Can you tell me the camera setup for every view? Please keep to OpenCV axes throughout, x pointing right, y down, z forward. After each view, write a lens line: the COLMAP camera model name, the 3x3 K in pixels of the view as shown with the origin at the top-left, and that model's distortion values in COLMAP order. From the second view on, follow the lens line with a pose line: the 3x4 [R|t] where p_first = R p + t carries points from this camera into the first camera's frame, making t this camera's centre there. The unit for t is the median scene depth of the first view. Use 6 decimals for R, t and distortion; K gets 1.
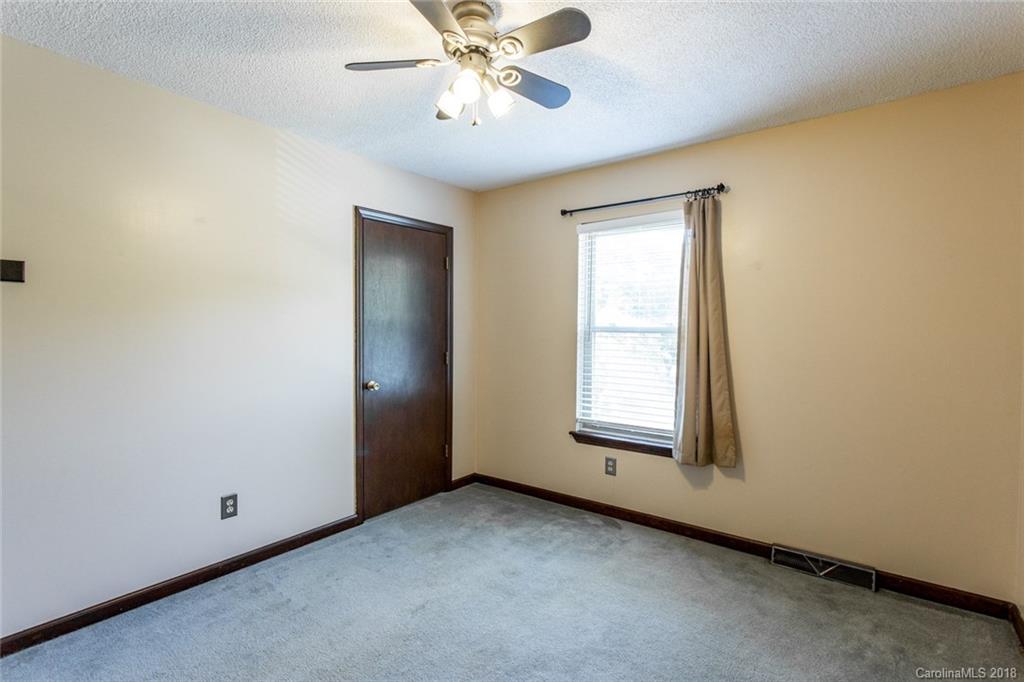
lens RADIAL K [[485.9, 0, 515.8], [0, 485.9, 335.5], [0, 0, 1]] dist [0.001299, 0.000205]
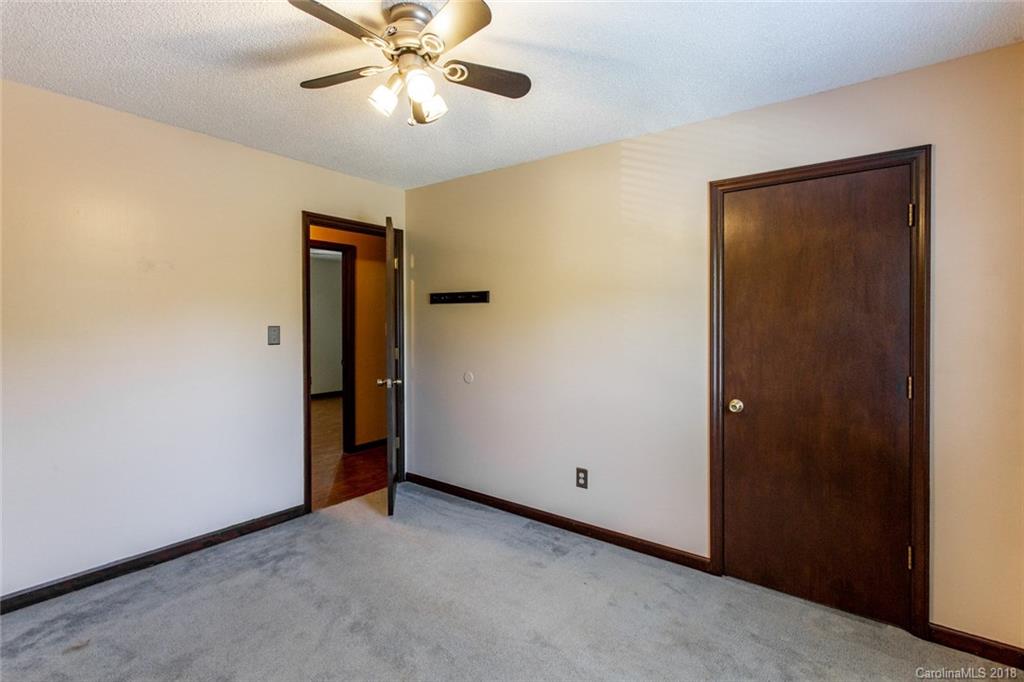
lens RADIAL K [[485.9, 0, 515.8], [0, 485.9, 335.5], [0, 0, 1]] dist [0.001299, 0.000205]
pose [[0.001113, 0.006649, -0.999977, 0.525755], [-0.034921, 0.999368, 0.006606, -0.000939], [0.999389, 0.034913, 0.001345, 0.719409]]
